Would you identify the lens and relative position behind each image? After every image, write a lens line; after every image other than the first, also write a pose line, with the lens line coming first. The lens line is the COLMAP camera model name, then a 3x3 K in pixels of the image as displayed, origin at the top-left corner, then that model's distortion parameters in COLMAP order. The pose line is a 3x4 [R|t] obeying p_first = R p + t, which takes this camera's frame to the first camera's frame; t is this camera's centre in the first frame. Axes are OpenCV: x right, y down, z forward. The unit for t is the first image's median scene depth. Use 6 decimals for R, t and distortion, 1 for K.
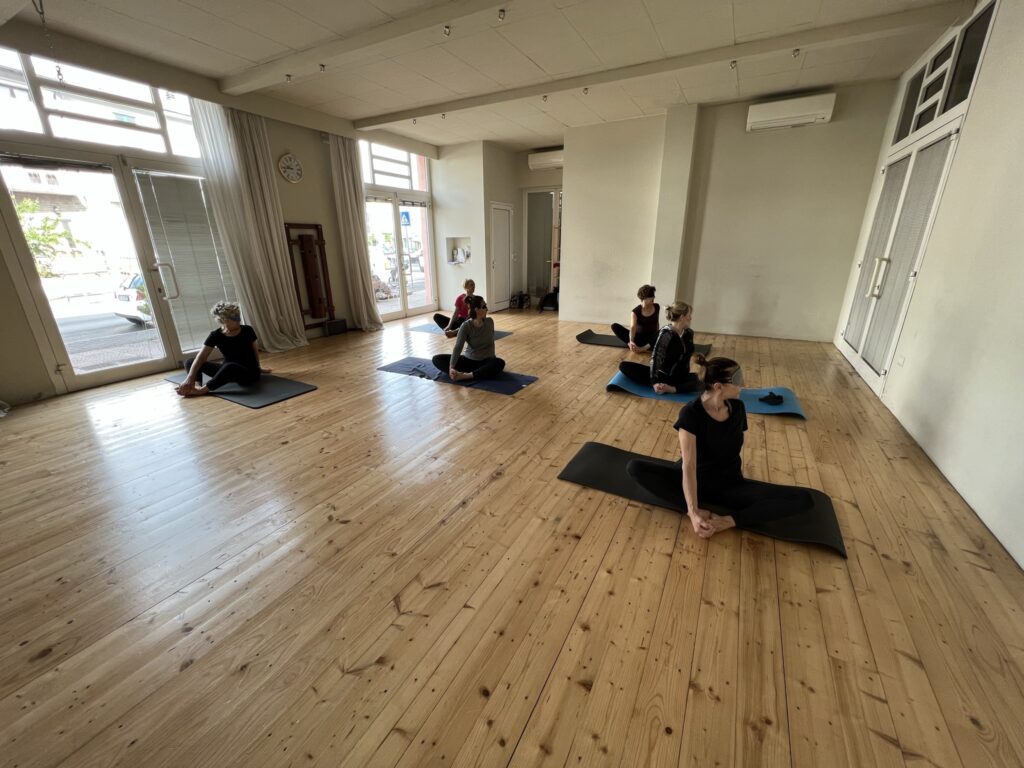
lens RADIAL K [[407.8, 0, 507.4], [0, 407.8, 377.7], [0, 0, 1]] dist [0.000355, -0.000010]
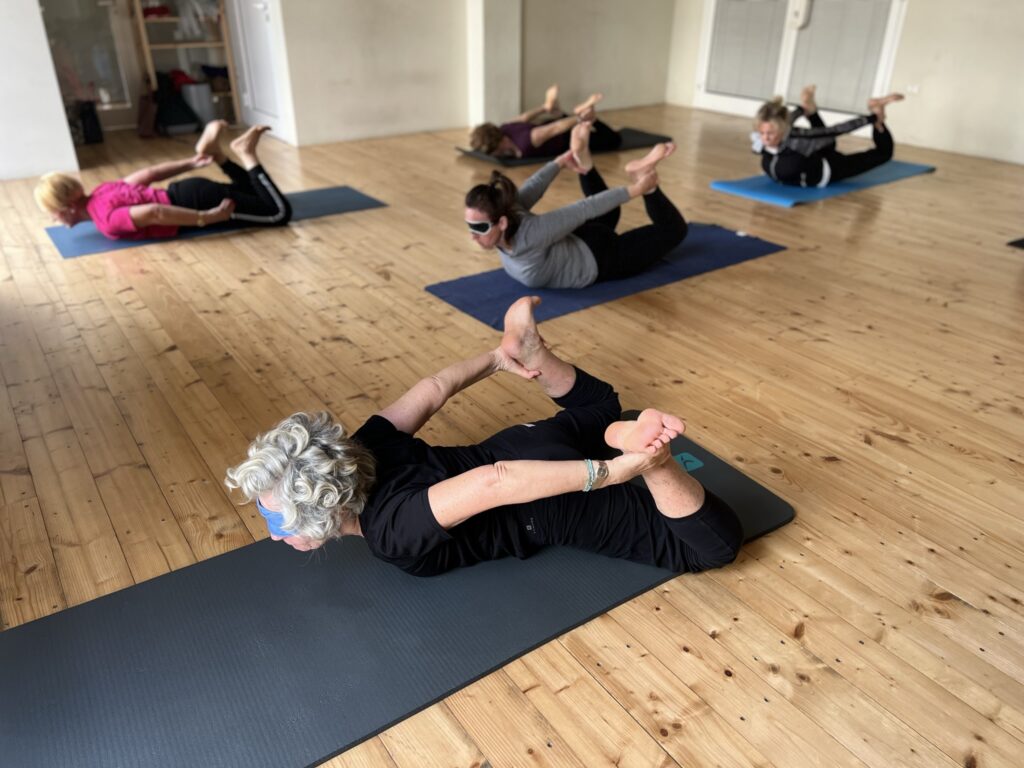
lens RADIAL K [[772.5, 0, 512.0], [0, 772.5, 384.0], [0, 0, 1]] dist [0.060525, -0.065379]
pose [[0.433571, -0.413390, 0.800703, -1.004108], [0.276923, 0.906691, 0.318160, -0.215490], [-0.857514, 0.083788, 0.507592, 0.790058]]
